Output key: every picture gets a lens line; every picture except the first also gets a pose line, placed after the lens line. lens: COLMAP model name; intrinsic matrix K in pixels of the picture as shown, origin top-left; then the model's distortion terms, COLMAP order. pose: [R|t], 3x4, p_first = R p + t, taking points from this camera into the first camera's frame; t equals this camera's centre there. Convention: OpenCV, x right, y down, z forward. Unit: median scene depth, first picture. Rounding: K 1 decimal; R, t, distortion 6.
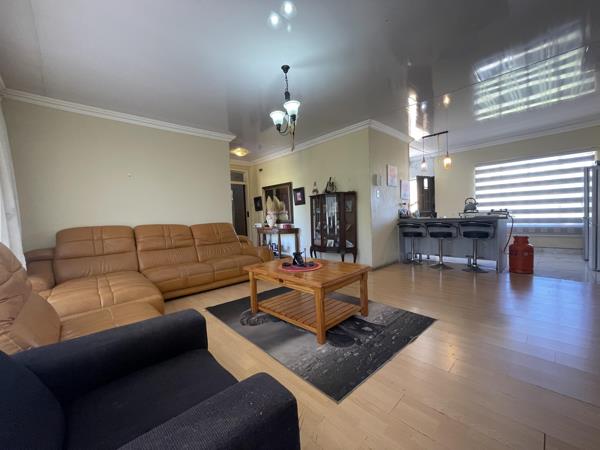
lens RADIAL K [[241.6, 0, 297.9], [0, 241.6, 222.3], [0, 0, 1]] dist [0.000510, 0.000141]
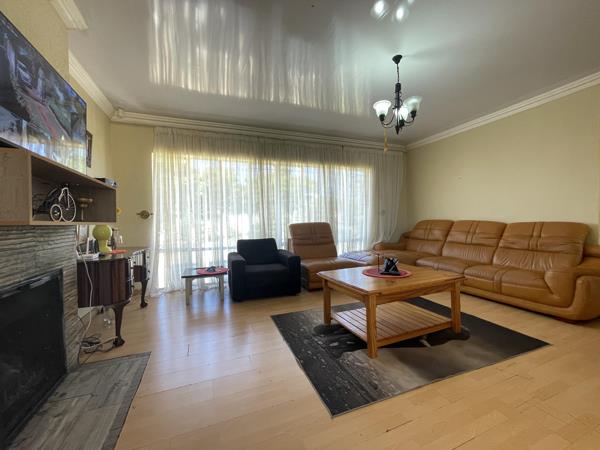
lens RADIAL K [[241.6, 0, 299.7], [0, 241.6, 225.9], [0, 0, 1]] dist [0.000510, 0.000141]
pose [[-0.359893, 0.062546, -0.930895, 0.888567], [-0.003188, 0.997662, 0.068264, -0.049367], [0.932988, 0.027535, -0.358852, 0.920487]]
